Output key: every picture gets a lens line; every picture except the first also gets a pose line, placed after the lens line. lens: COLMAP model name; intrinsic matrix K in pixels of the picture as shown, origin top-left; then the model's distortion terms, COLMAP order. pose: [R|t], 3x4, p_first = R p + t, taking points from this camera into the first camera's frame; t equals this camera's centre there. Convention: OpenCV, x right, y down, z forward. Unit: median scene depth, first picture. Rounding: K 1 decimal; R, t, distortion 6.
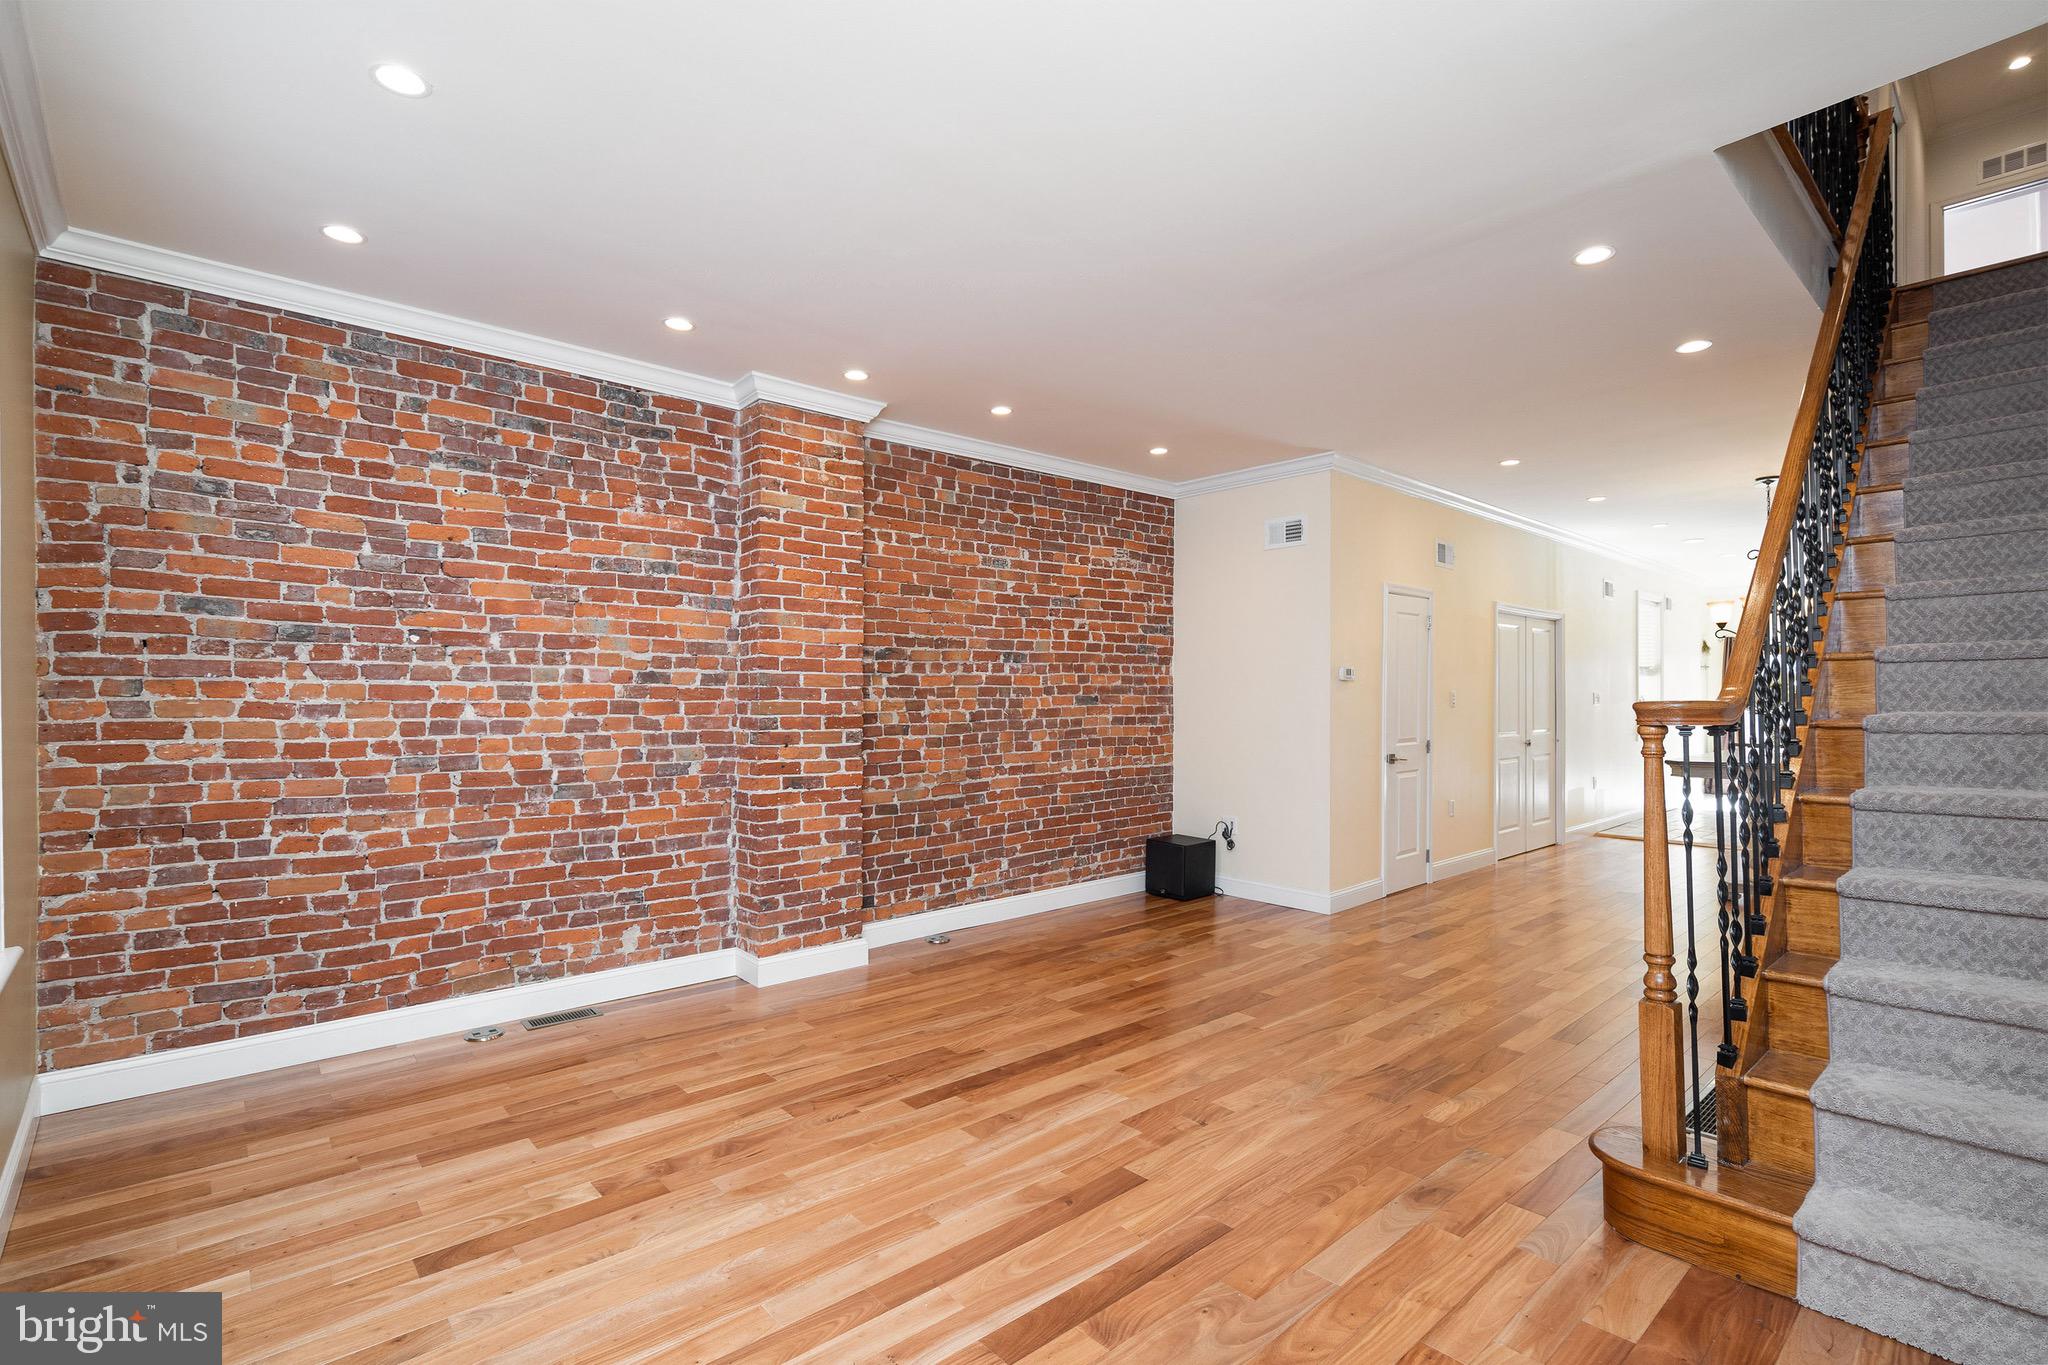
lens RADIAL K [[938.3, 0, 1036.5], [0, 938.3, 697.8], [0, 0, 1]] dist [-0.007383, 0.005830]
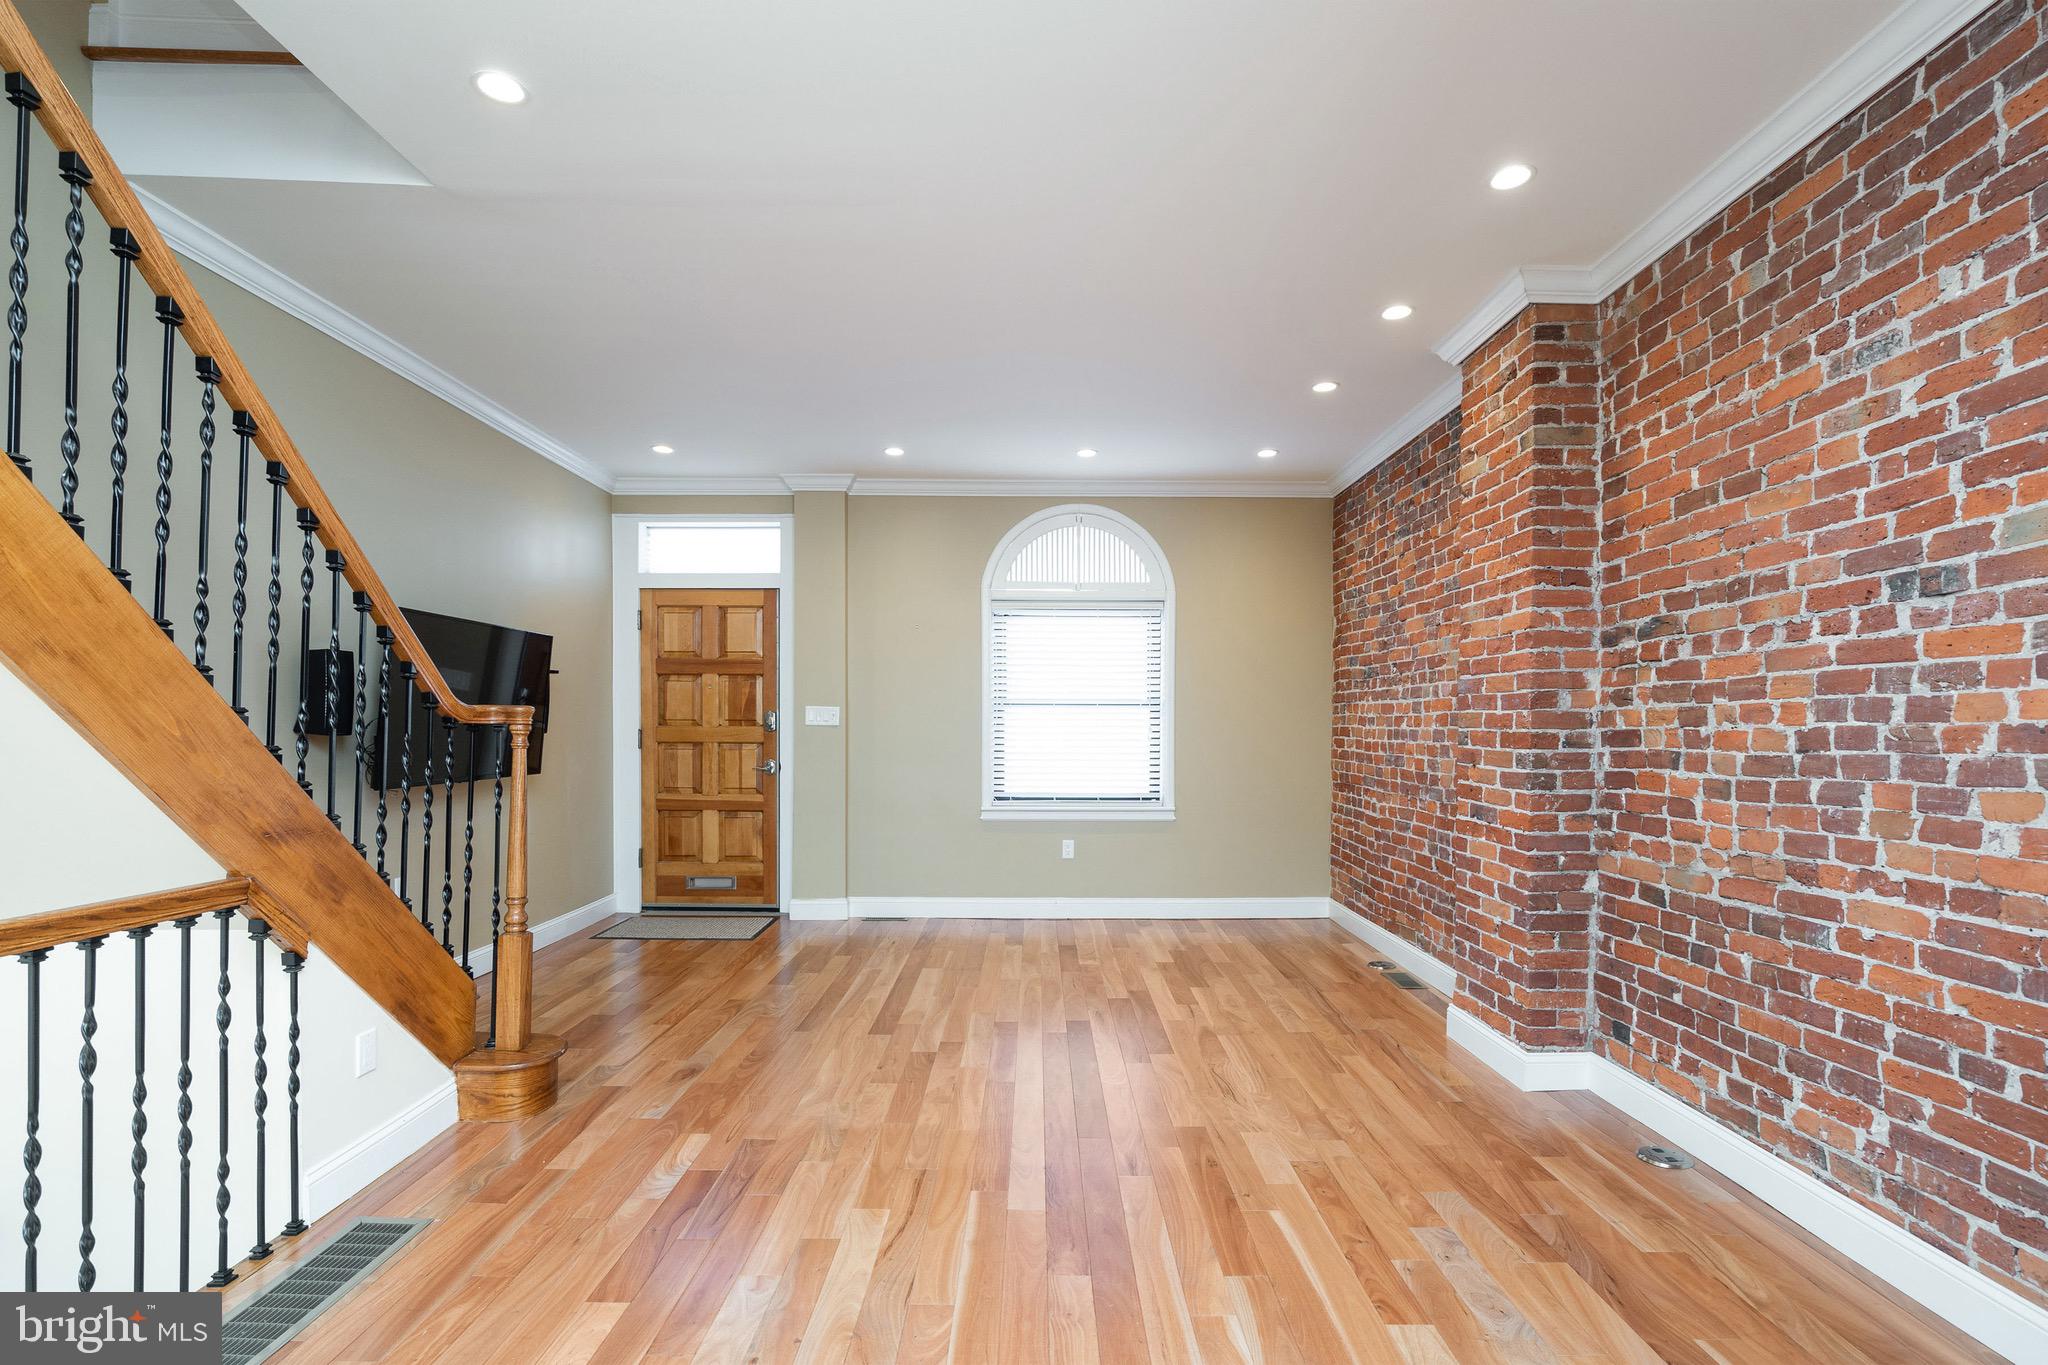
lens RADIAL K [[938.3, 0, 1037.2], [0, 938.3, 737.3], [0, 0, 1]] dist [-0.007383, 0.005830]
pose [[-0.655487, 0.008429, -0.755160, 0.507056], [-0.002205, 0.999912, 0.013075, 0.013616], [0.755204, 0.010236, -0.655410, 1.041670]]
